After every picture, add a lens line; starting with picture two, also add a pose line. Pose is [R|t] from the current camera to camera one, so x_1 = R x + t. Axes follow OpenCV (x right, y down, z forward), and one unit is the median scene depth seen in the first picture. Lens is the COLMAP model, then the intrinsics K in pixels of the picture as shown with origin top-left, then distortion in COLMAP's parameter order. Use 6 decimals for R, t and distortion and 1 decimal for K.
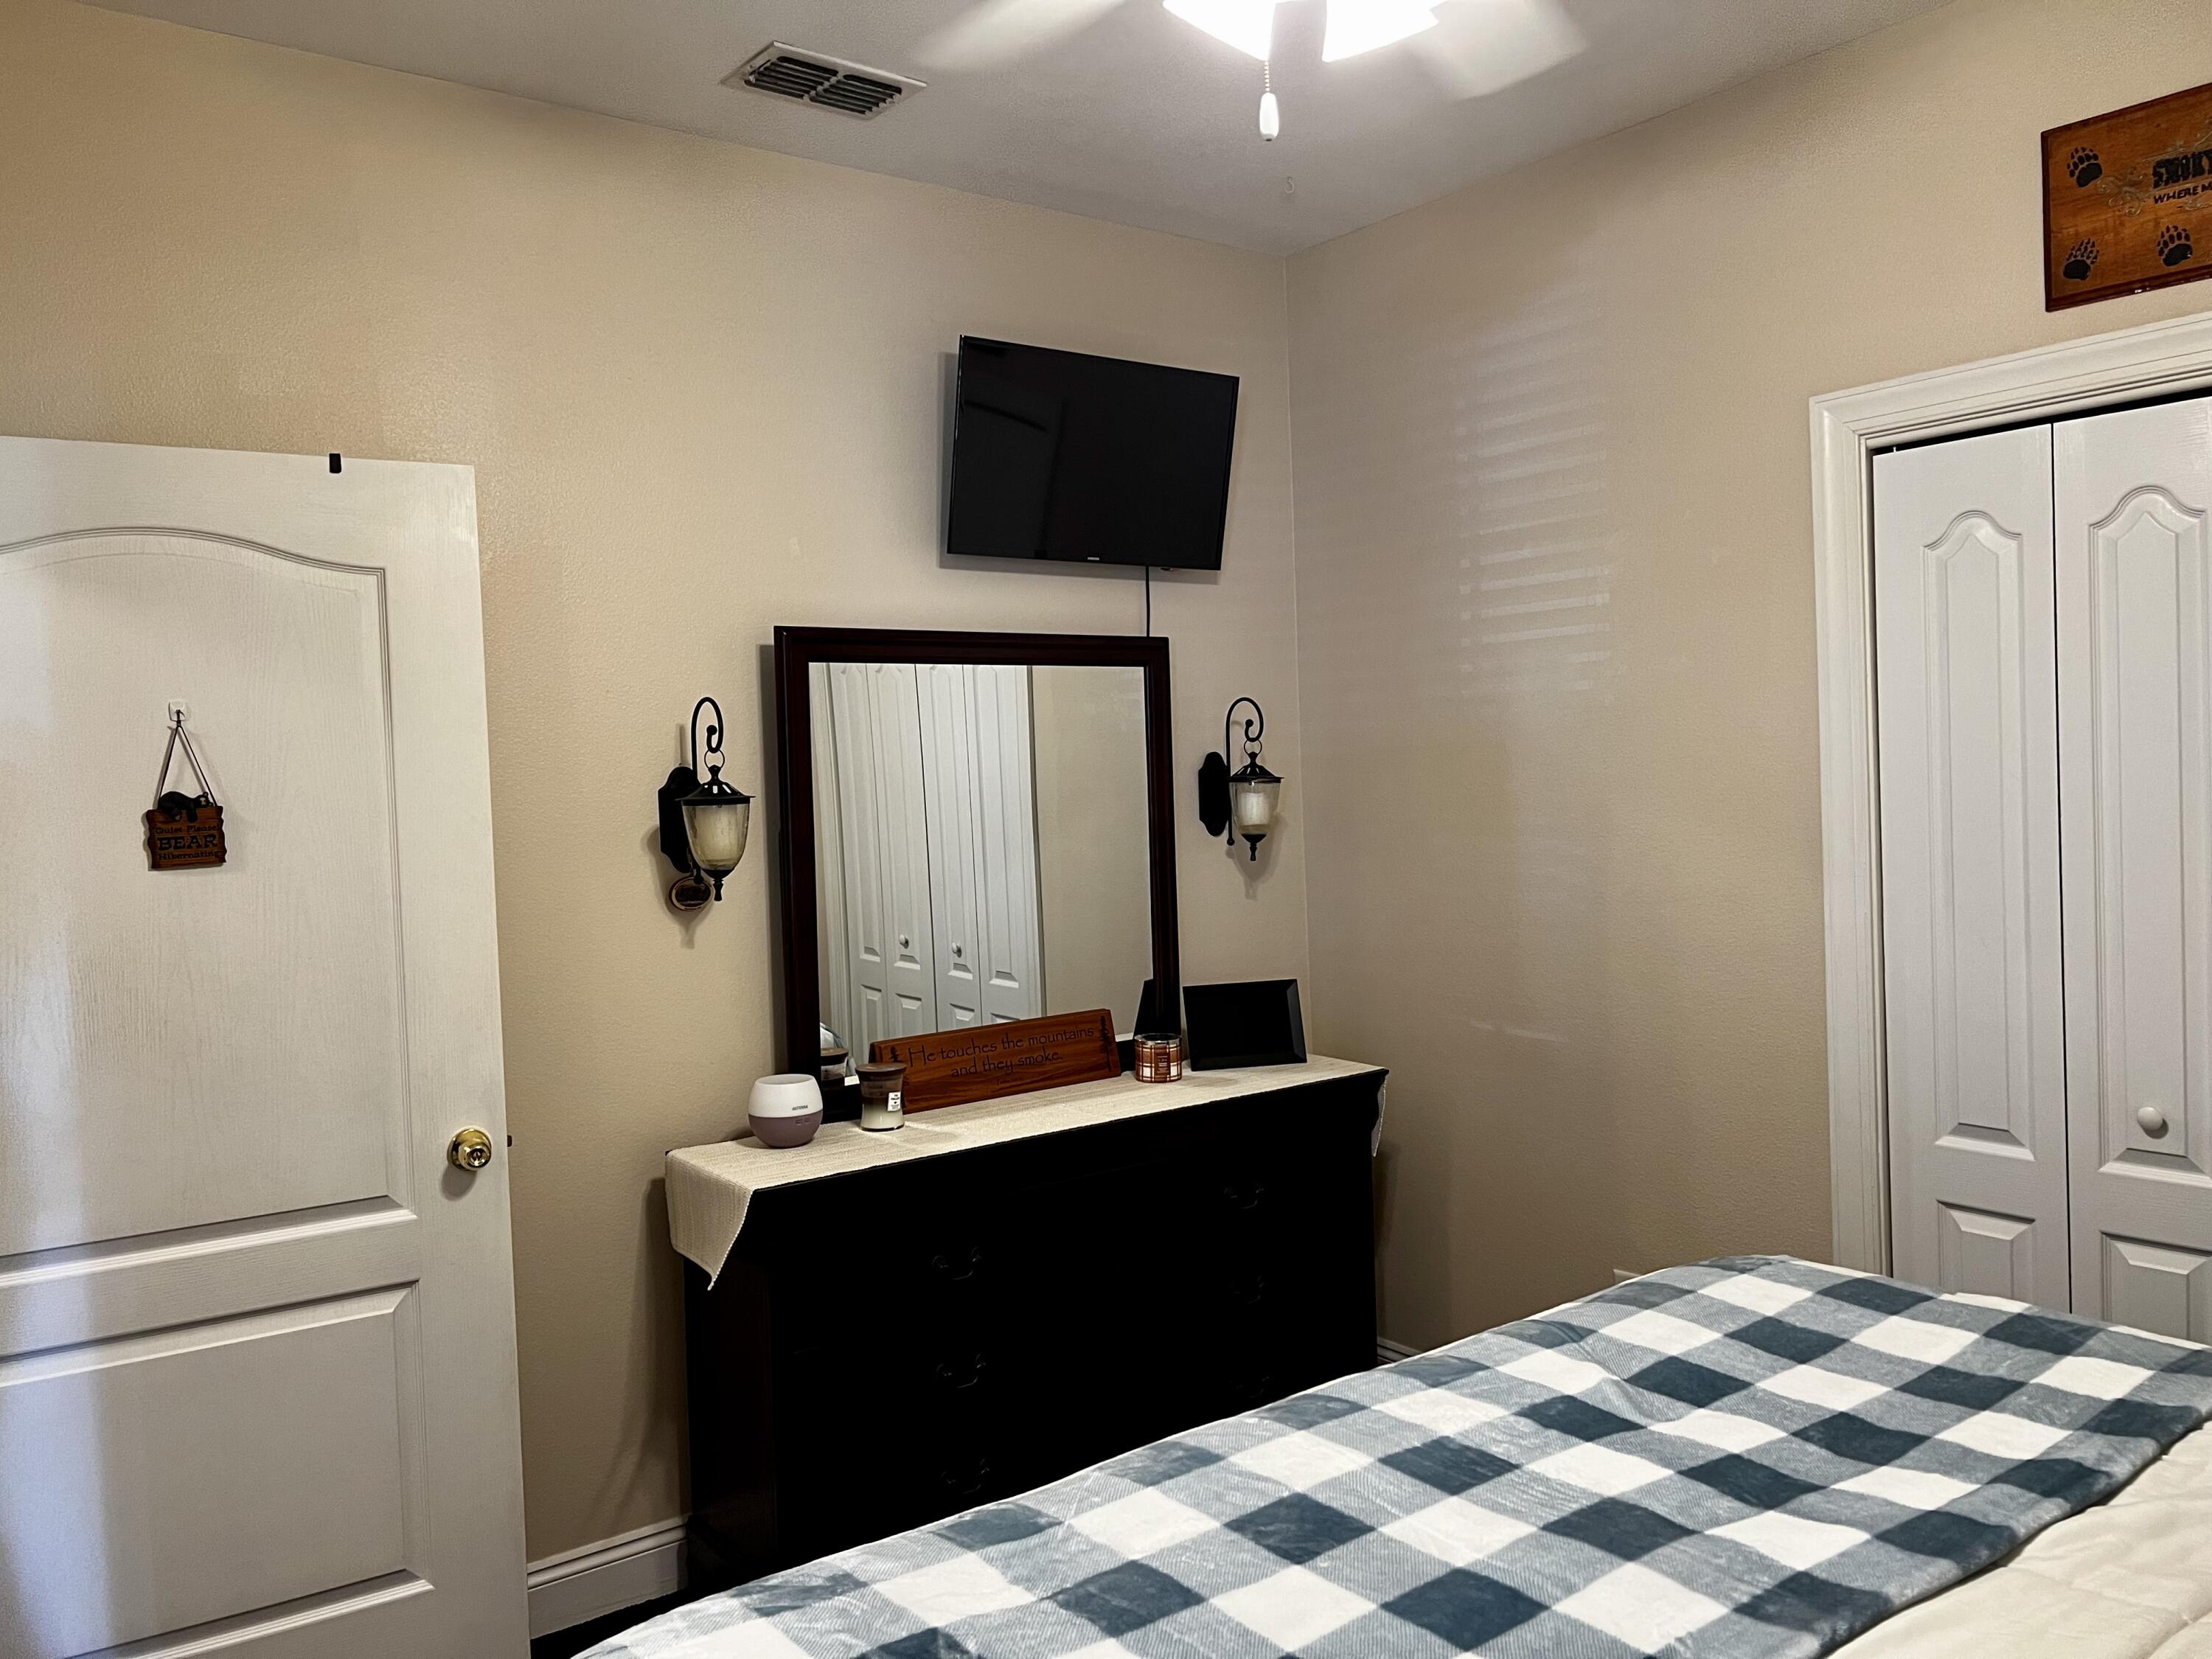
lens RADIAL K [[1673.8, 0, 1101.7], [0, 1673.8, 843.3], [0, 0, 1]] dist [0.058433, -0.071227]
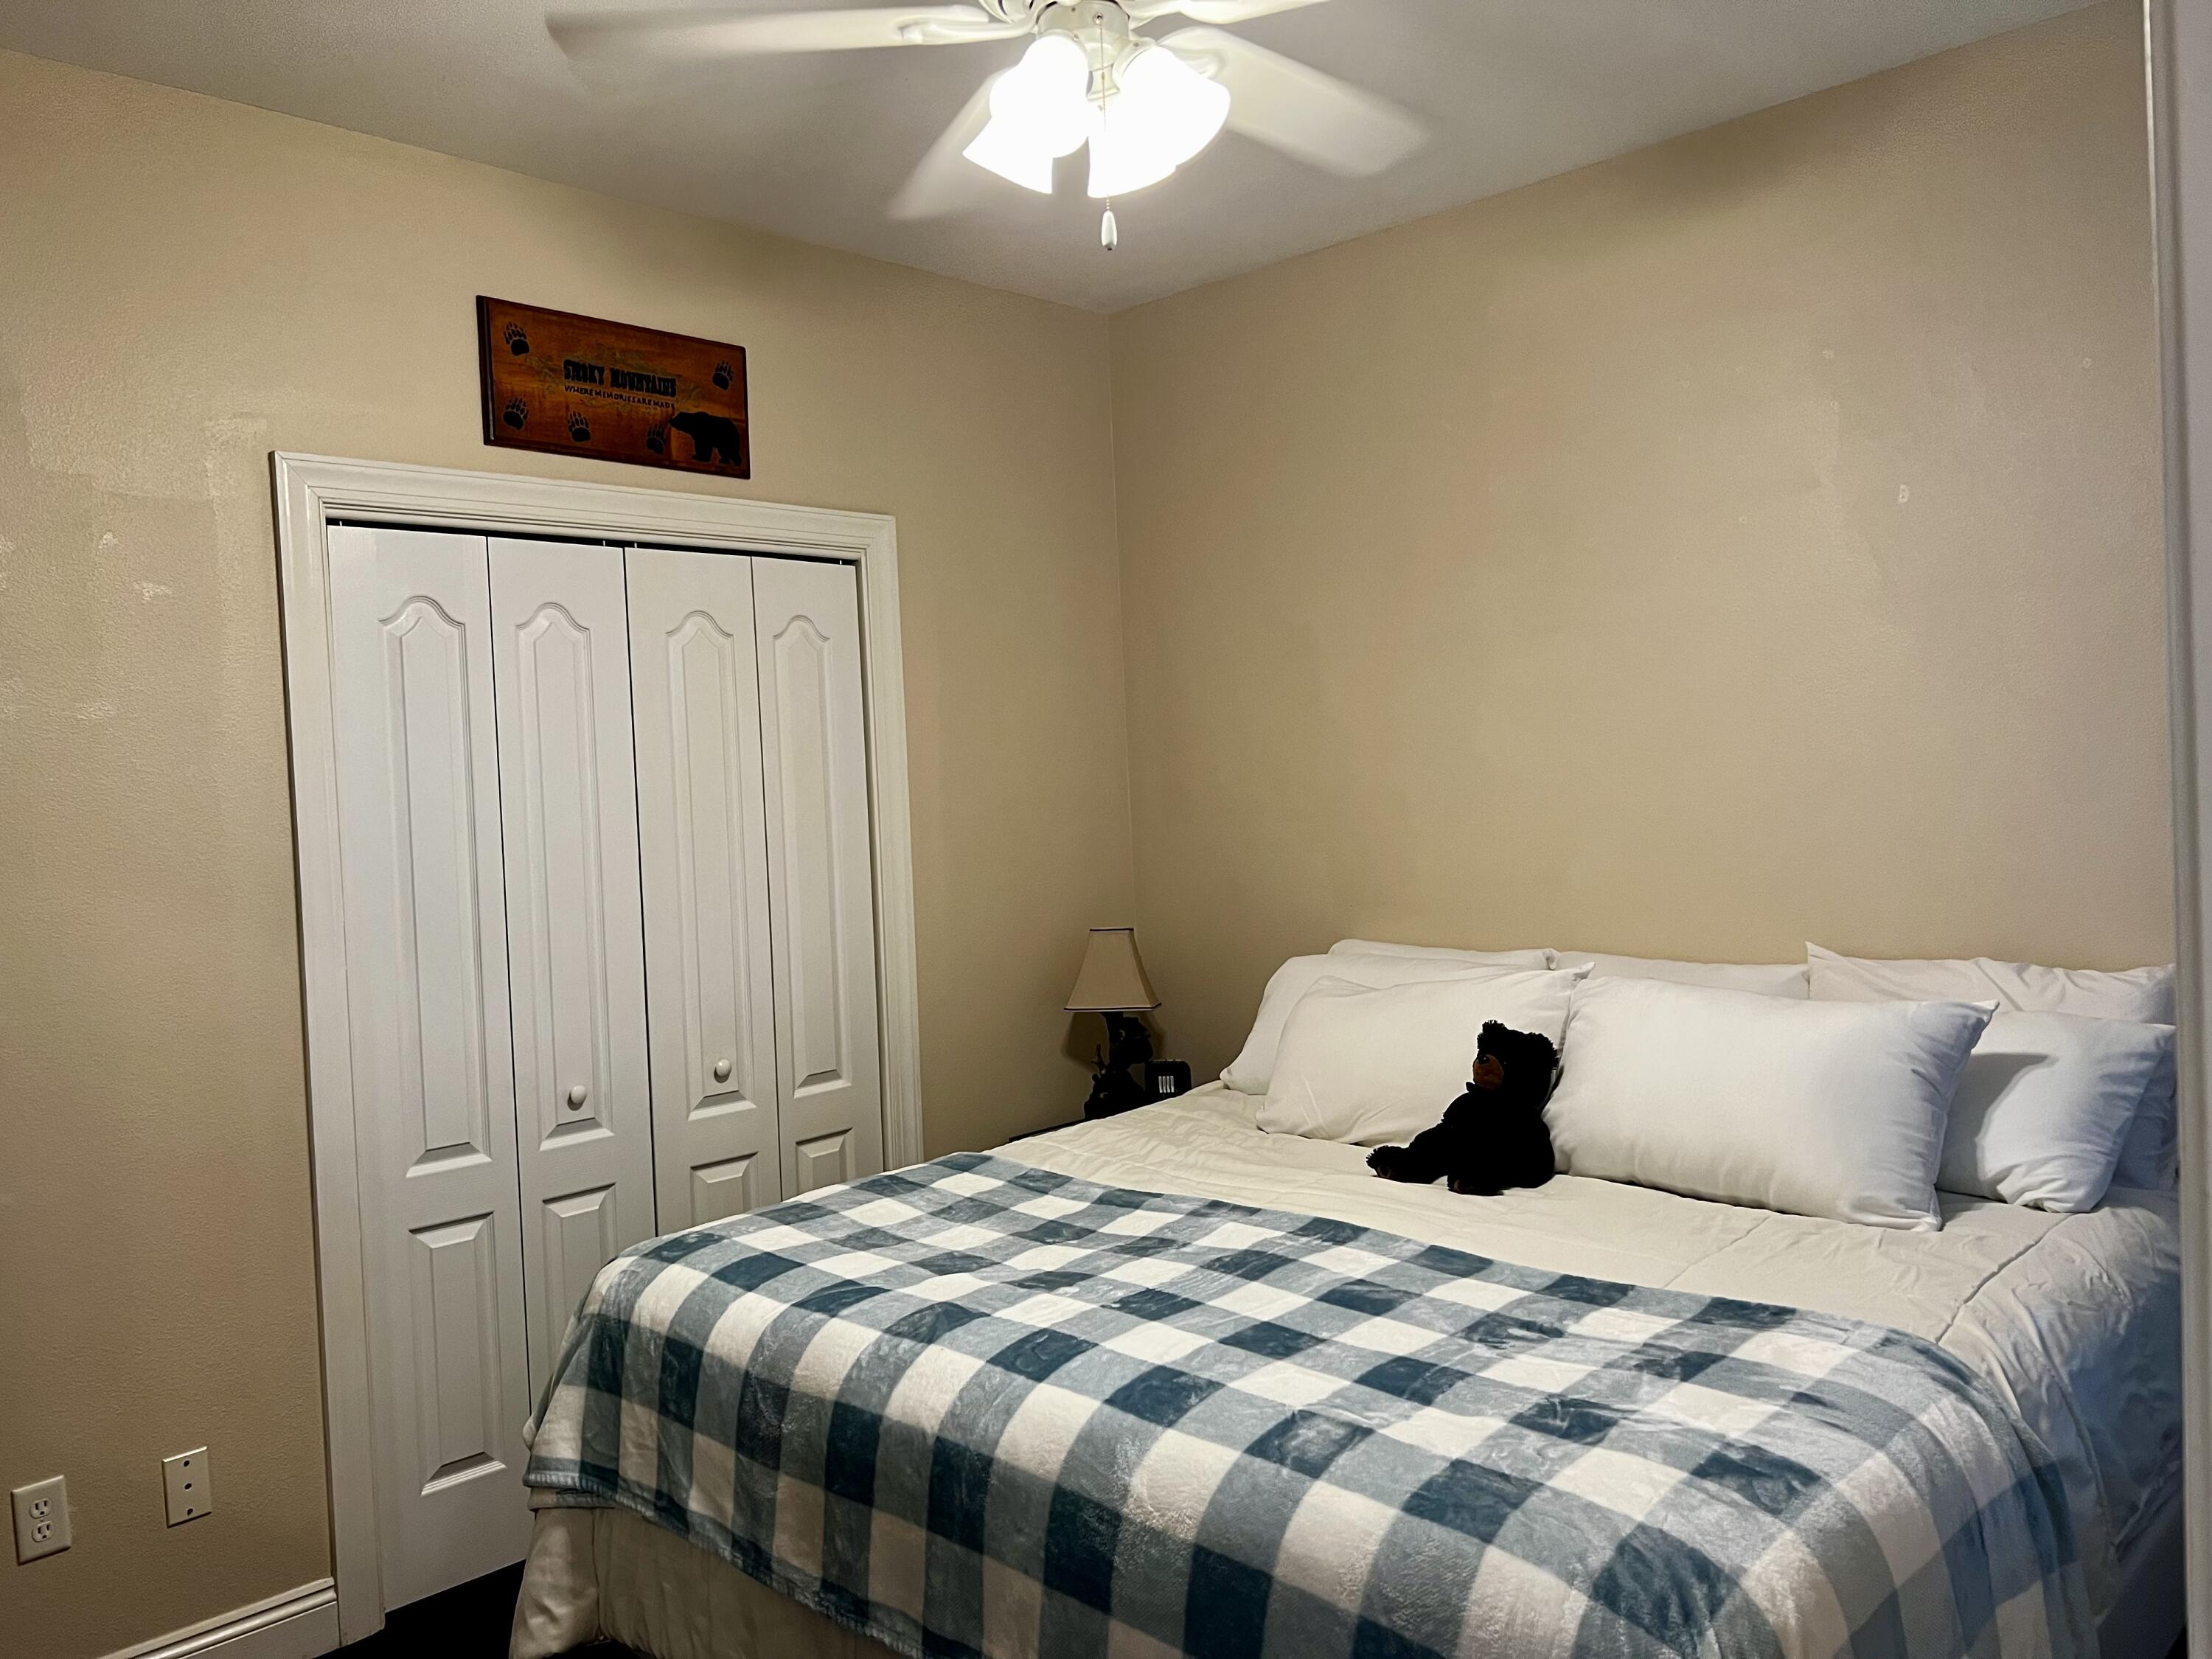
lens RADIAL K [[1673.8, 0, 1101.7], [0, 1673.8, 843.3], [0, 0, 1]] dist [0.058433, -0.071227]
pose [[-0.157834, 0.005587, 0.987450, -0.709204], [0.095591, 0.995374, 0.009647, -0.001171], [-0.982828, 0.095914, -0.157638, 0.802334]]
